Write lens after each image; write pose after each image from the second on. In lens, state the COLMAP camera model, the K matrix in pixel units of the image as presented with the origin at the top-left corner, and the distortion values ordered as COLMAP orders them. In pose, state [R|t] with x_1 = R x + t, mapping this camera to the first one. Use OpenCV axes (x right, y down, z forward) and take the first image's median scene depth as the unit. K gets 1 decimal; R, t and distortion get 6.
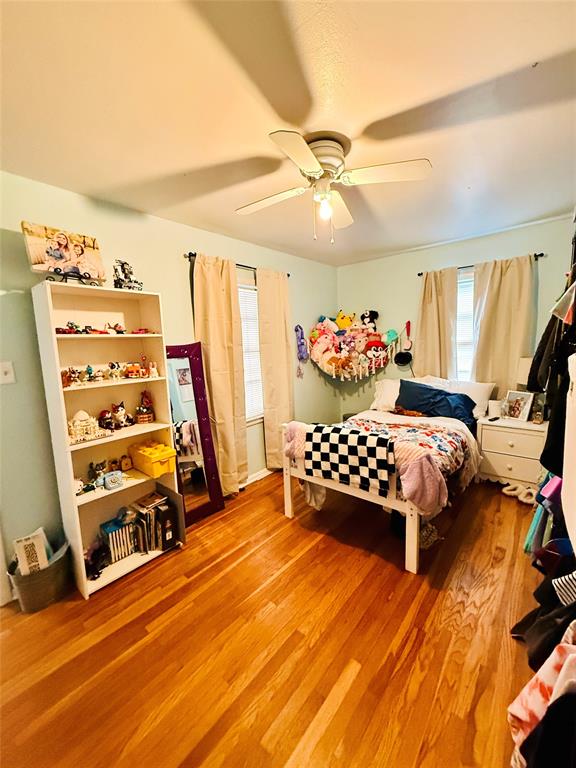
lens RADIAL K [[306.7, 0, 288.6], [0, 306.7, 380.9], [0, 0, 1]] dist [0.000284, 0.000417]
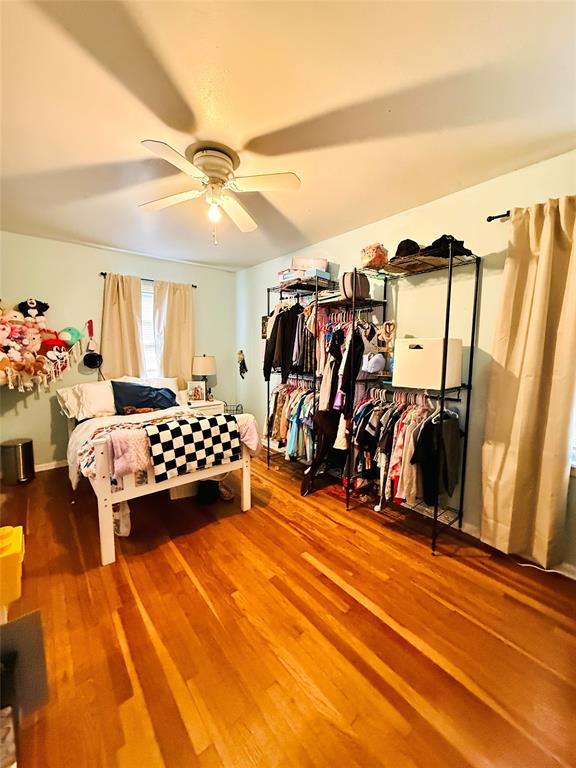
lens RADIAL K [[306.7, 0, 287.9], [0, 306.7, 383.0], [0, 0, 1]] dist [0.000284, 0.000417]
pose [[0.173165, -0.072850, 0.982195, -0.724160], [0.112428, 0.992204, 0.053770, 0.018467], [-0.978455, 0.101115, 0.180006, 0.452687]]
